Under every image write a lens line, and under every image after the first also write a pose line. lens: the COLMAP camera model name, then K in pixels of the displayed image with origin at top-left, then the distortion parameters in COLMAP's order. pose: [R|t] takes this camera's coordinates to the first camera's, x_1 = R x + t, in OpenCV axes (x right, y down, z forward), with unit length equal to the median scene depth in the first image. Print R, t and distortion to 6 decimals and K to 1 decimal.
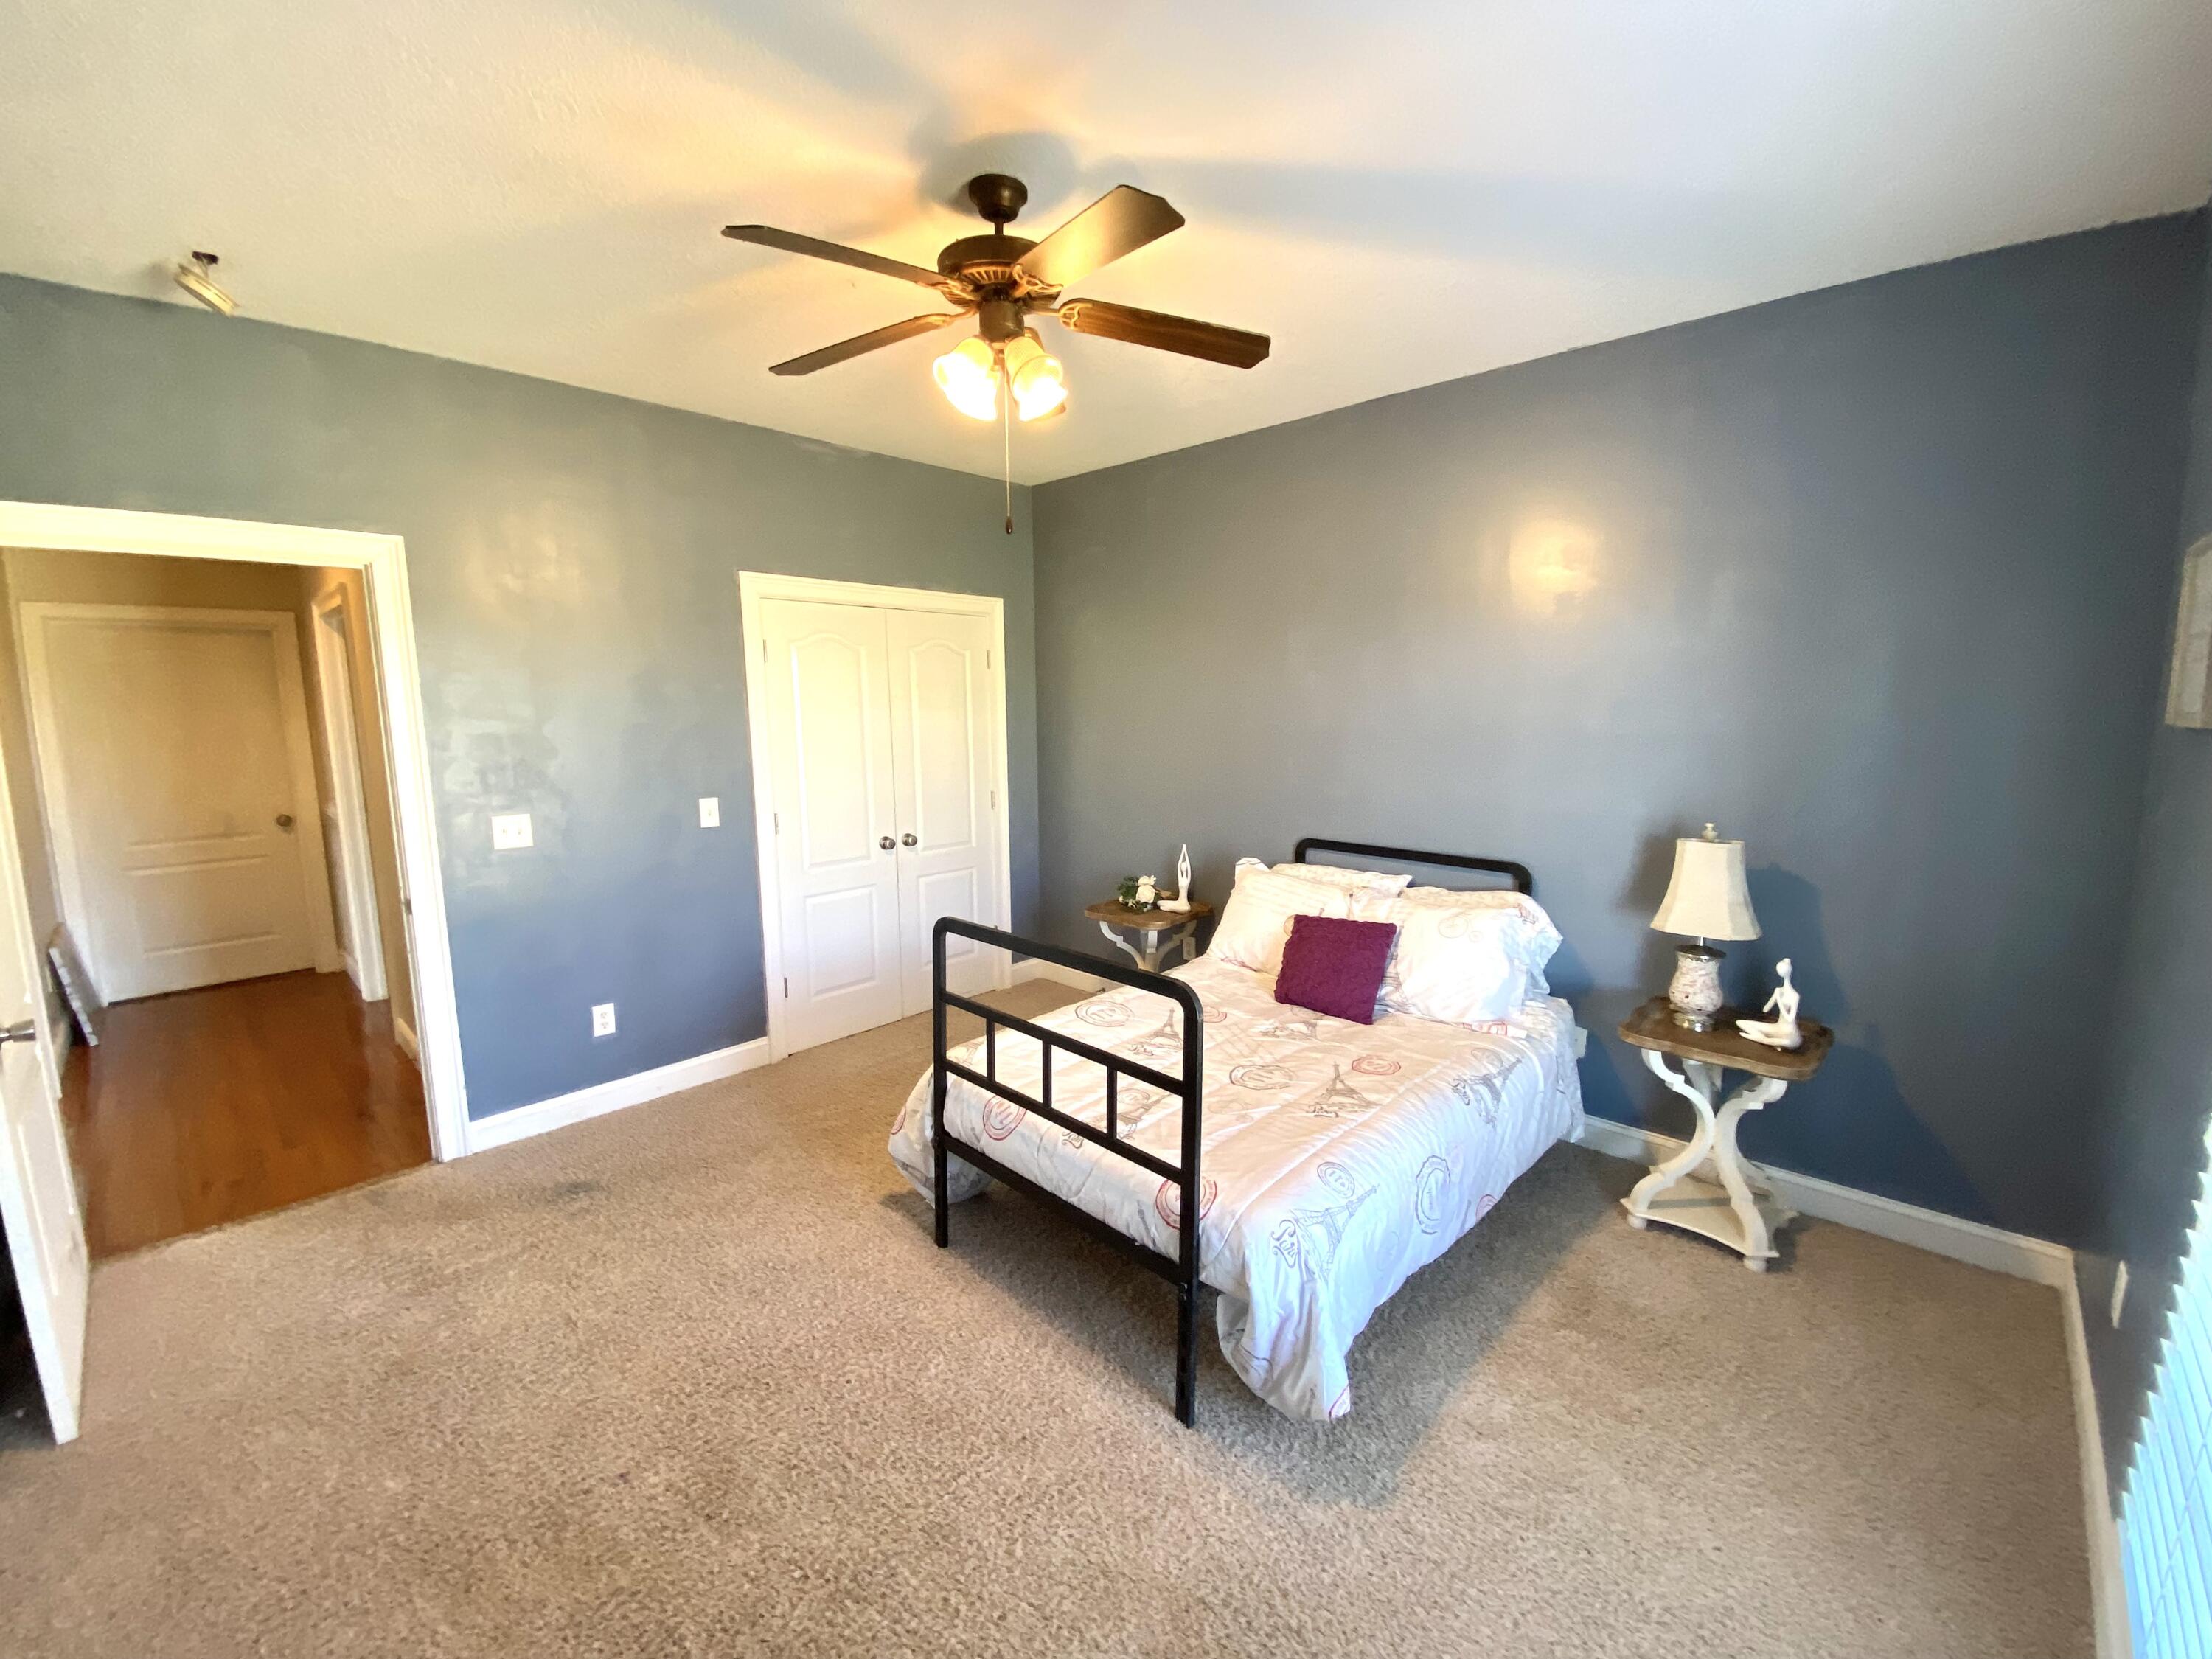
lens RADIAL K [[903.3, 0, 1095.2], [0, 903.3, 822.9], [0, 0, 1]] dist [0.010581, -0.008052]
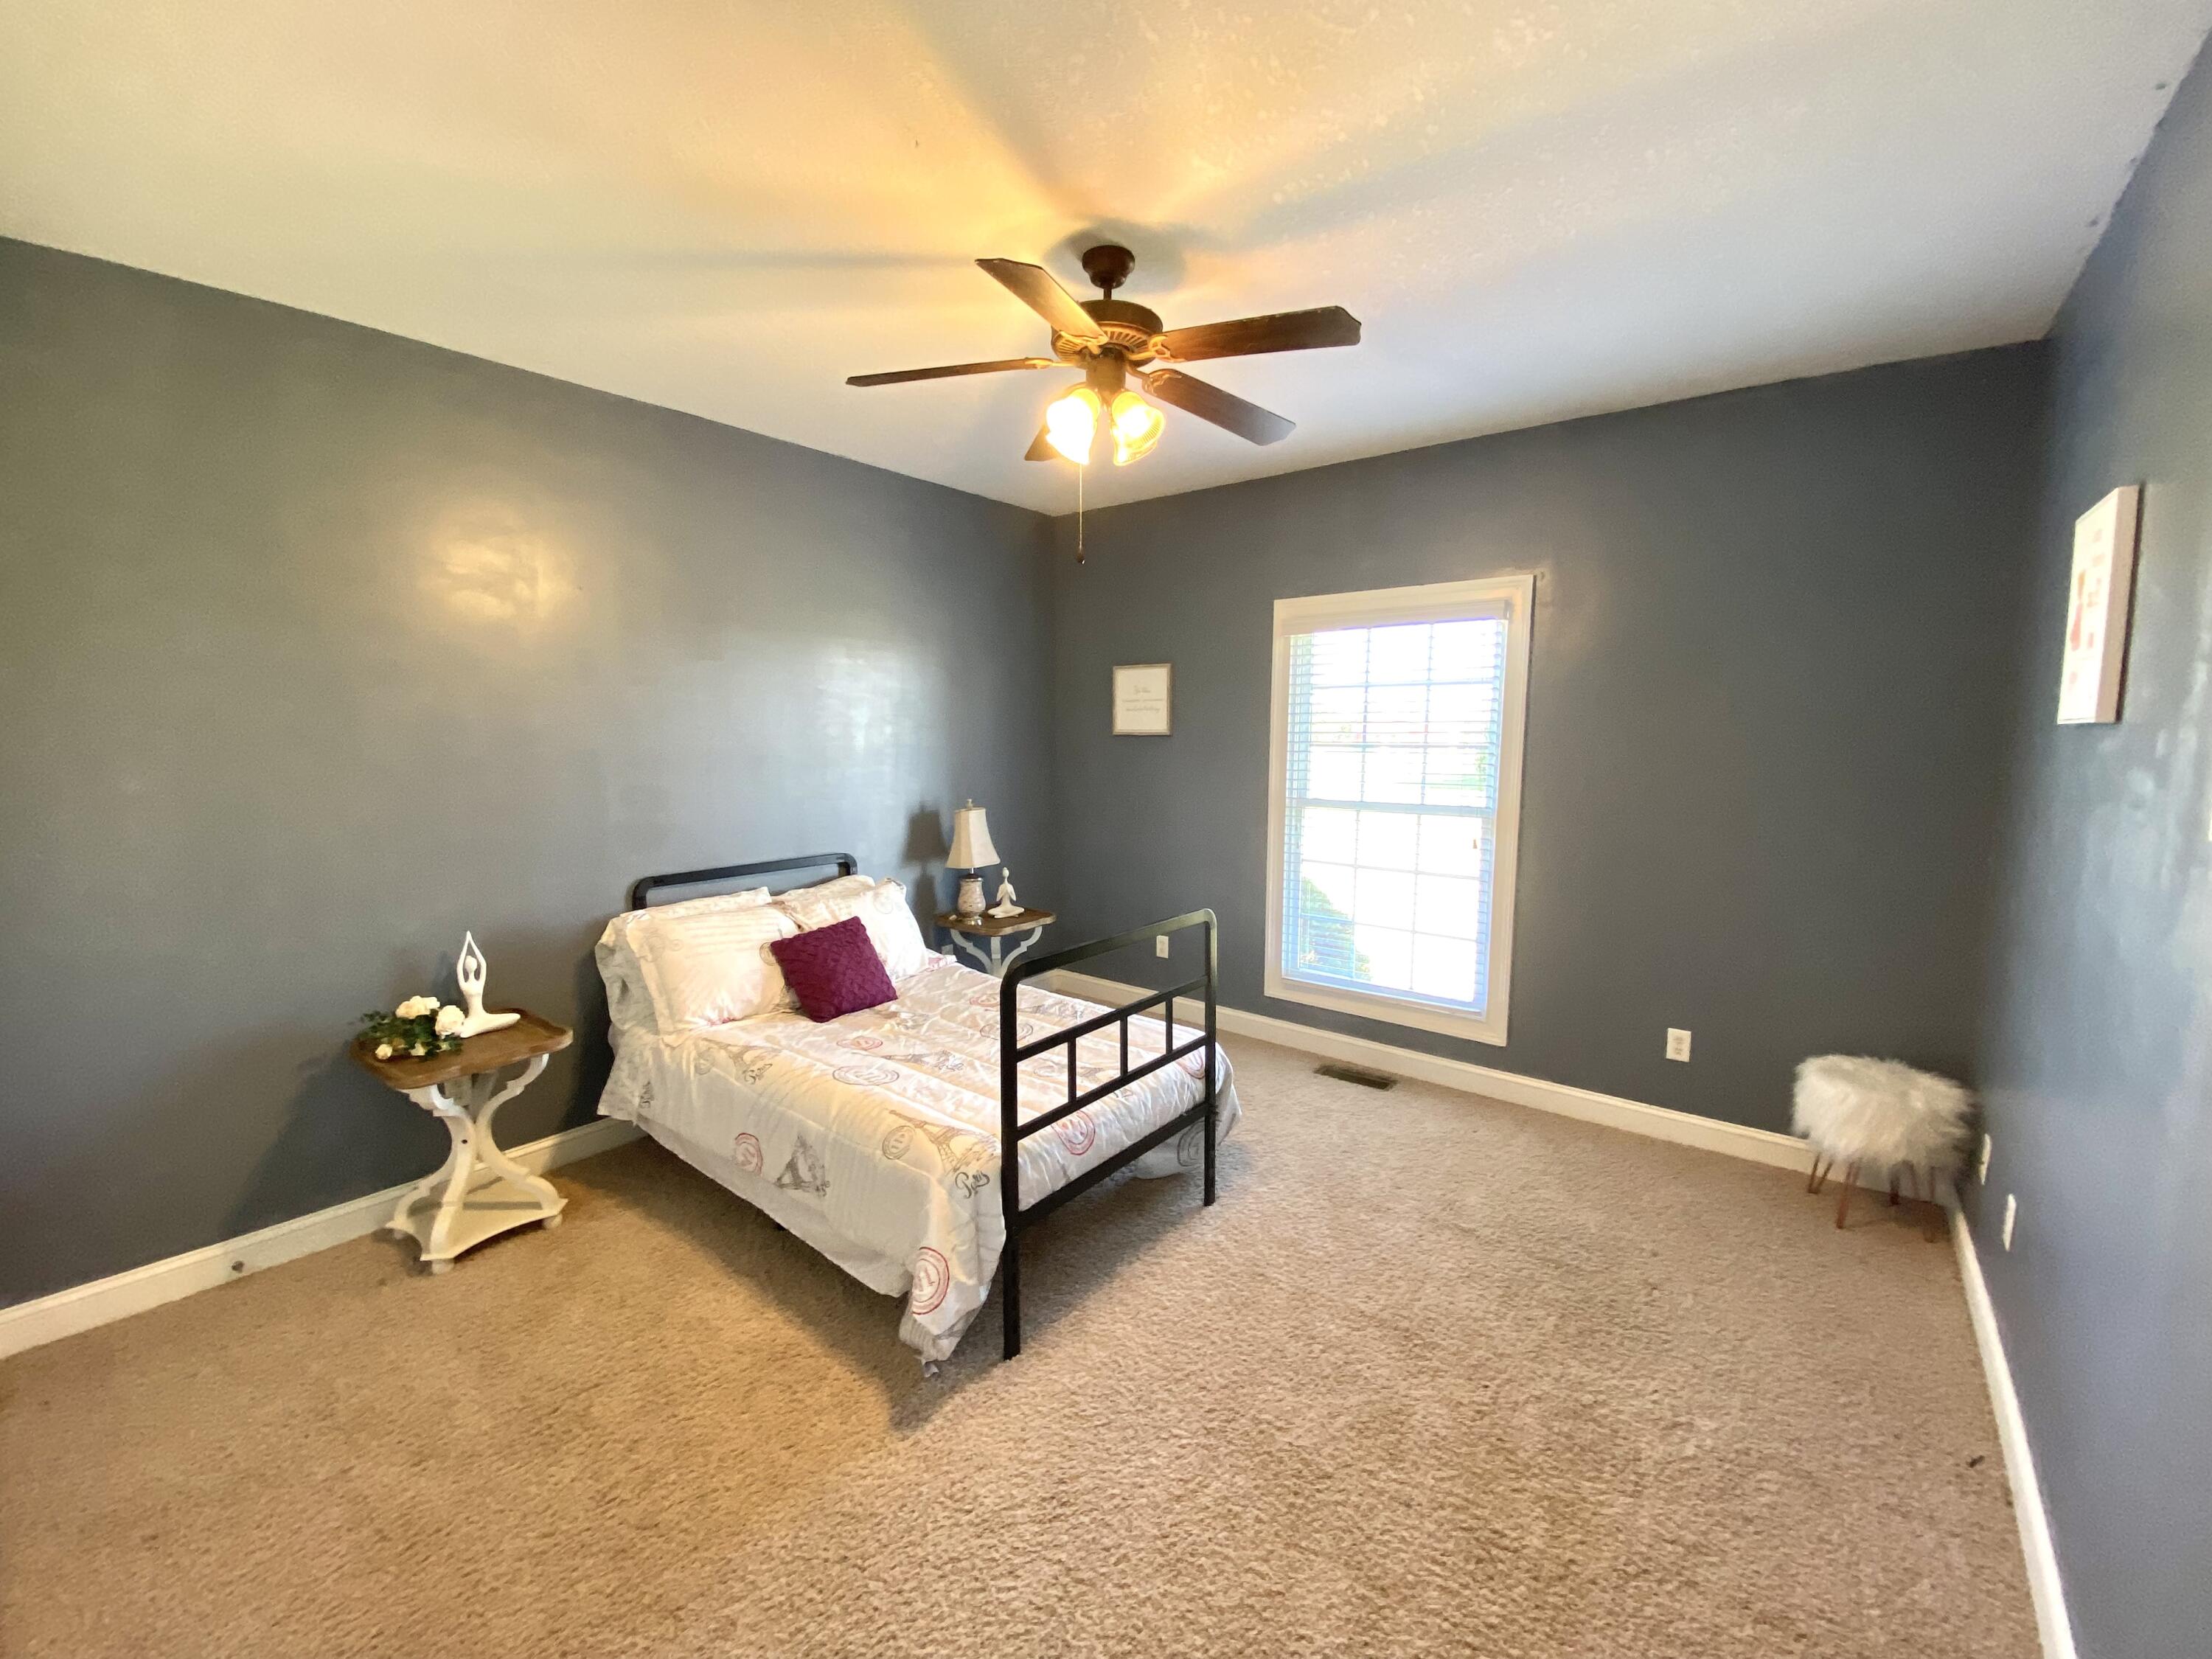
lens RADIAL K [[903.3, 0, 1095.9], [0, 903.3, 836.7], [0, 0, 1]] dist [0.010581, -0.008052]
pose [[-0.107458, -0.122792, 0.986598, -0.943469], [0.127645, 0.982427, 0.136176, -0.121406], [-0.985982, 0.140567, -0.089896, 0.896937]]
